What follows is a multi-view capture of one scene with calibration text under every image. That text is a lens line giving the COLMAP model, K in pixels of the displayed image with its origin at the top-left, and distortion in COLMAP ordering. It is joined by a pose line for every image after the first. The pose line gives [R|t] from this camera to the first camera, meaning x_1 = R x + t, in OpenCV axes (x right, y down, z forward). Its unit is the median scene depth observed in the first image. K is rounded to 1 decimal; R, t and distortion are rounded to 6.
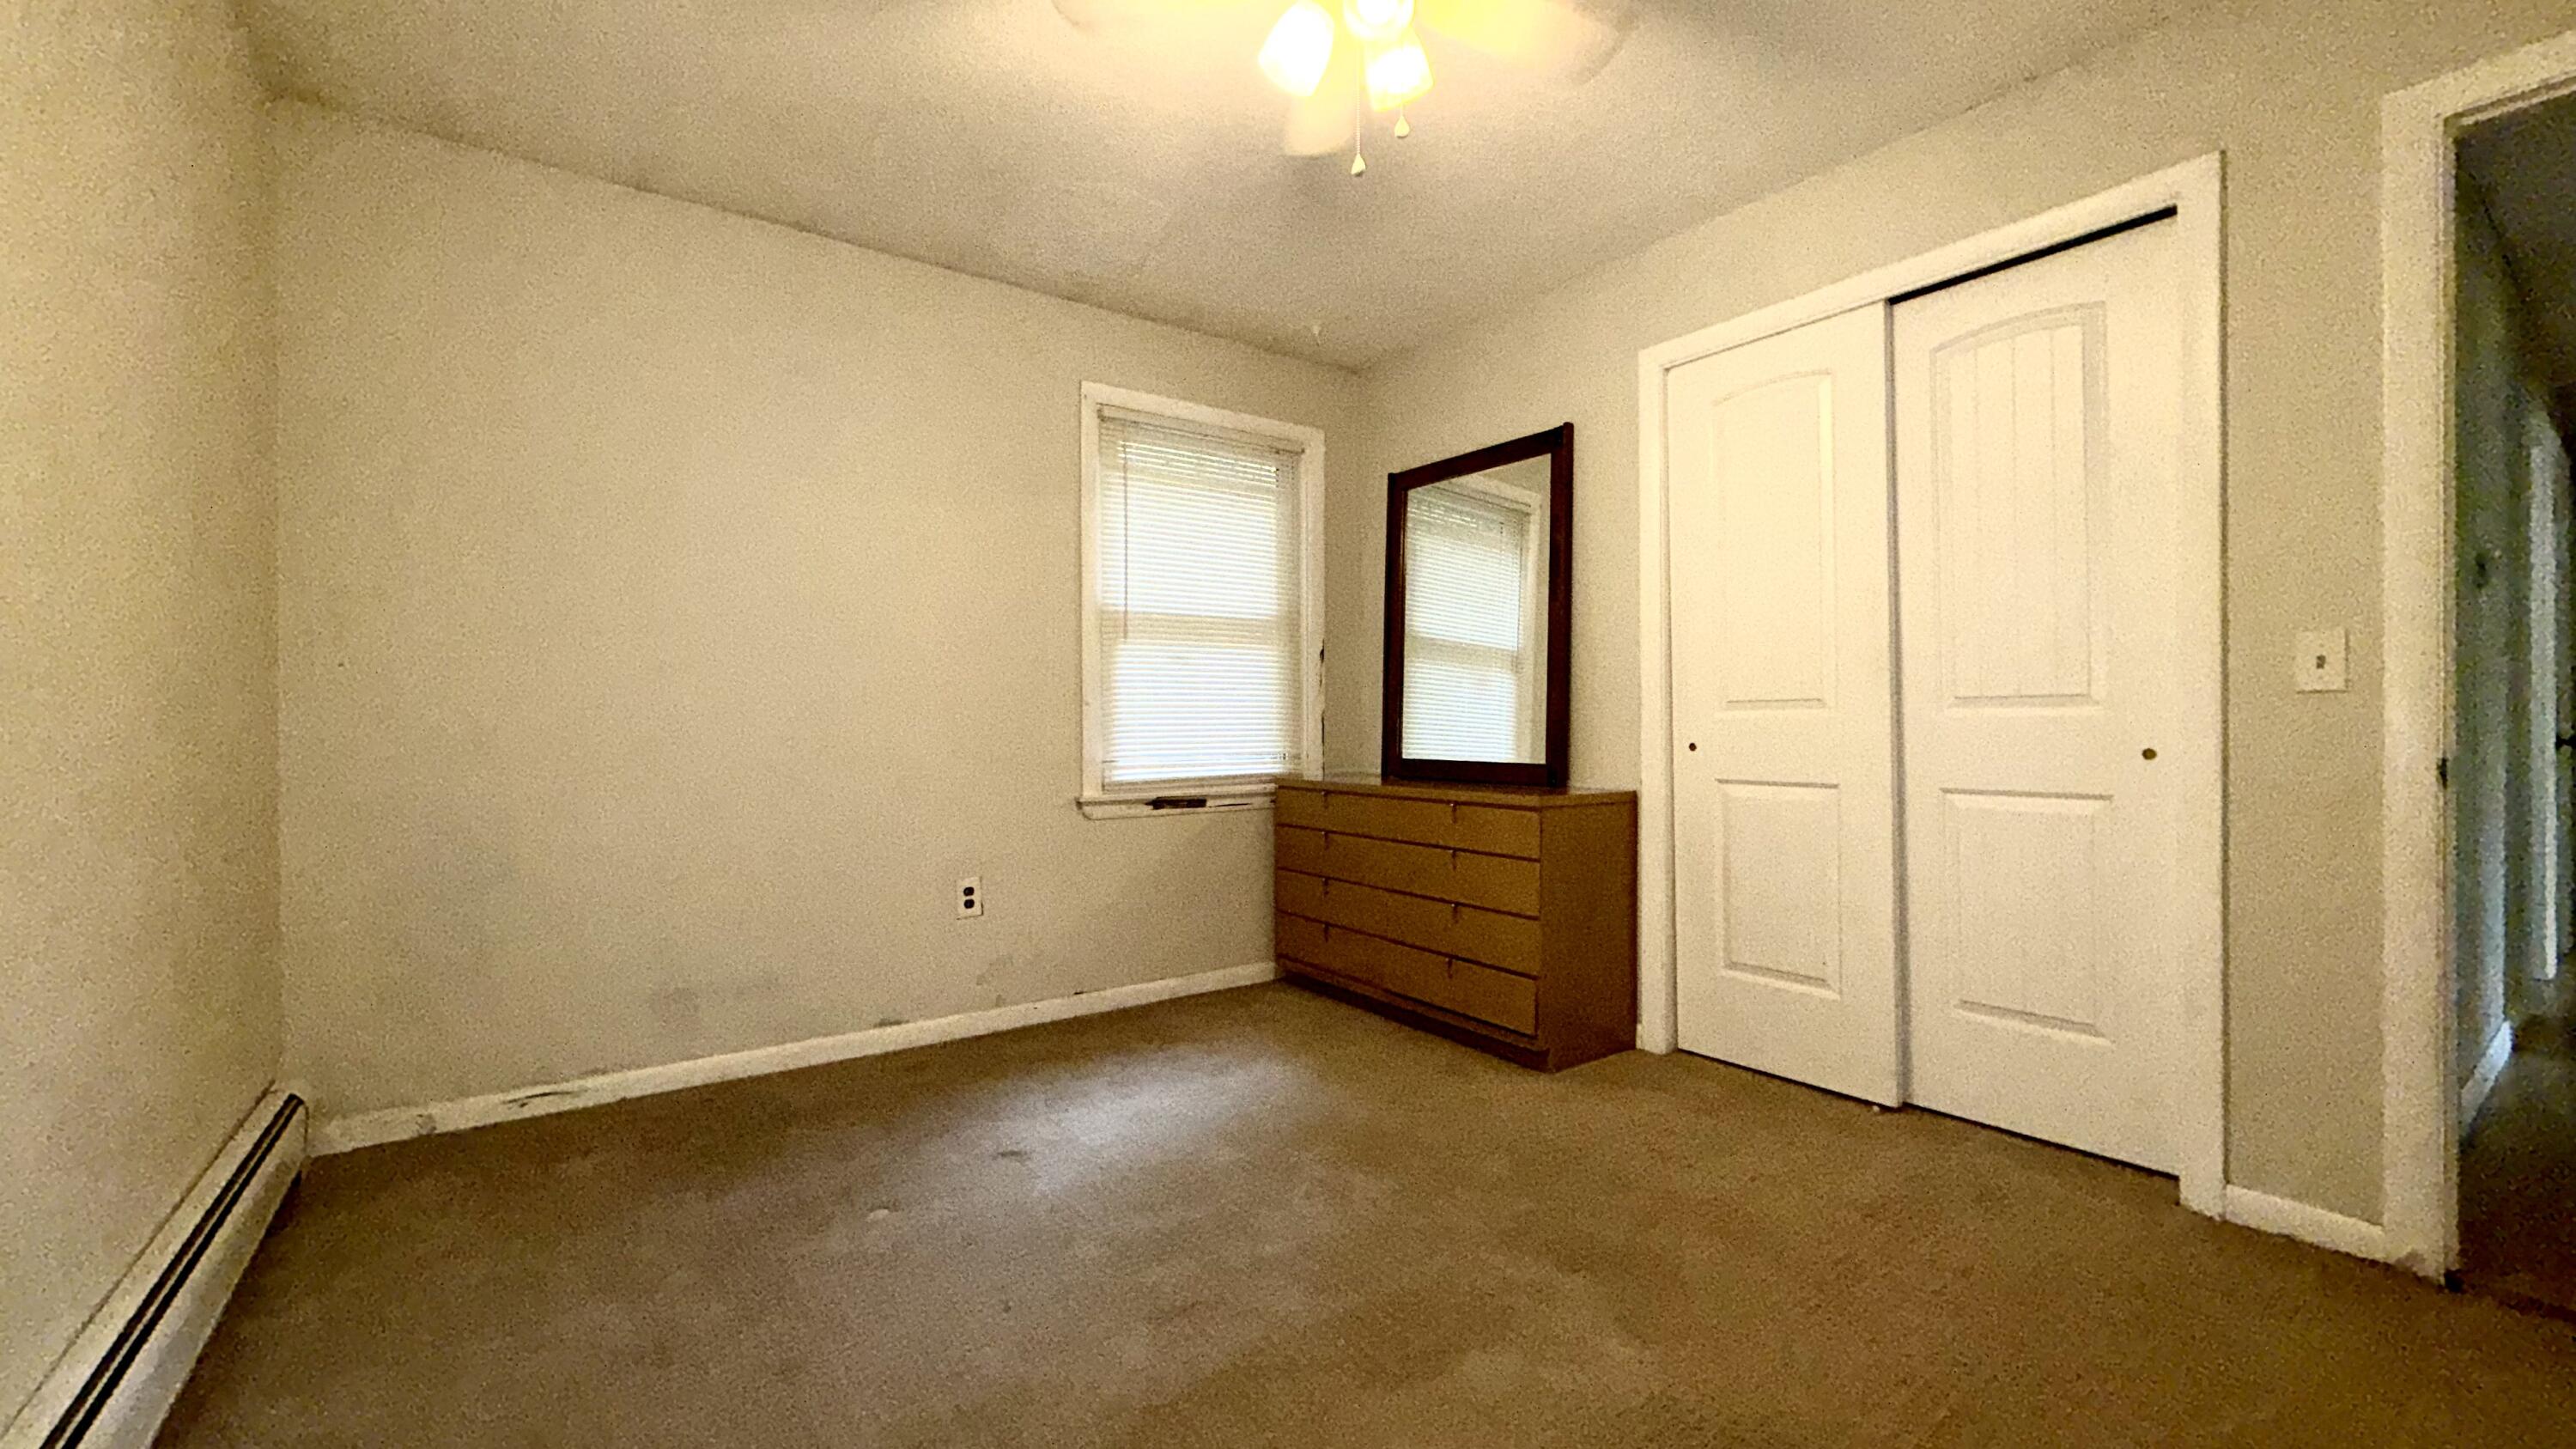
lens RADIAL K [[1017.3, 0, 1288.0], [0, 1017.3, 724.5], [0, 0, 1]] dist [0.000232, -0.000063]
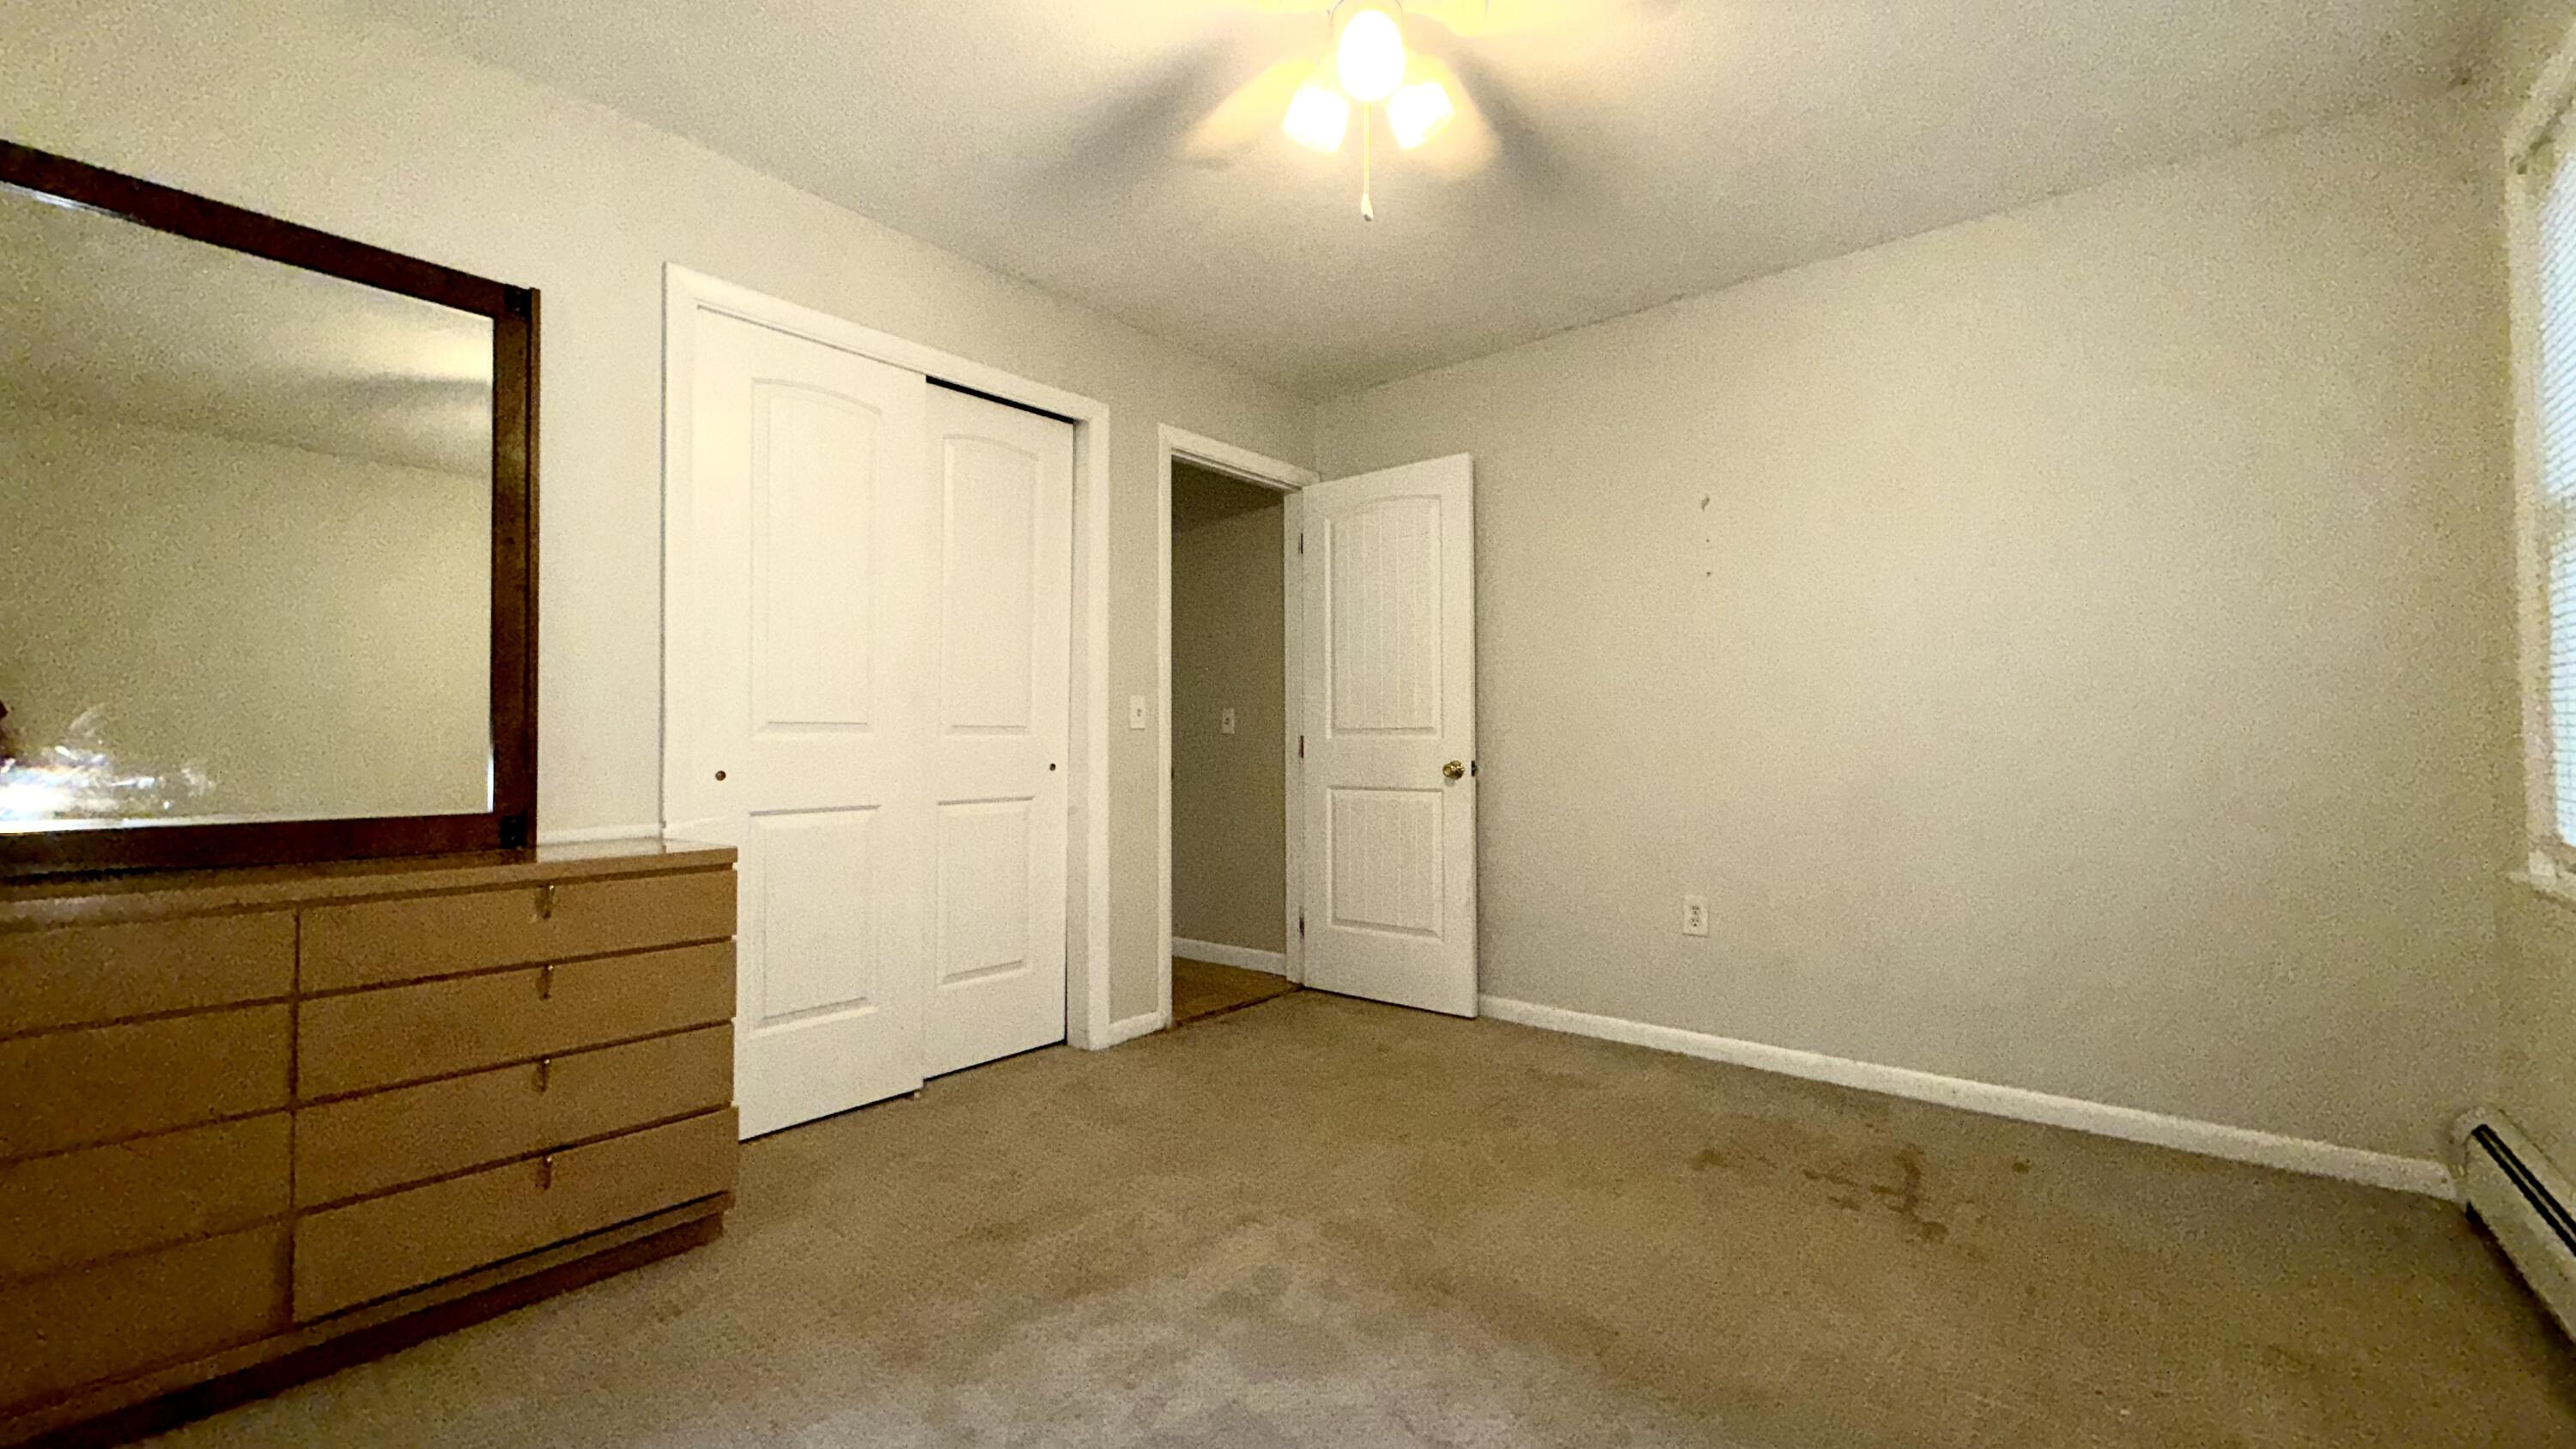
lens RADIAL K [[1017.3, 0, 1288.0], [0, 1017.3, 724.5], [0, 0, 1]] dist [0.000232, -0.000063]
pose [[-0.240285, 0.025194, 0.970375, -0.557939], [0.005154, 0.999682, -0.024679, 0.003578], [-0.970689, -0.000929, -0.240338, 0.809380]]
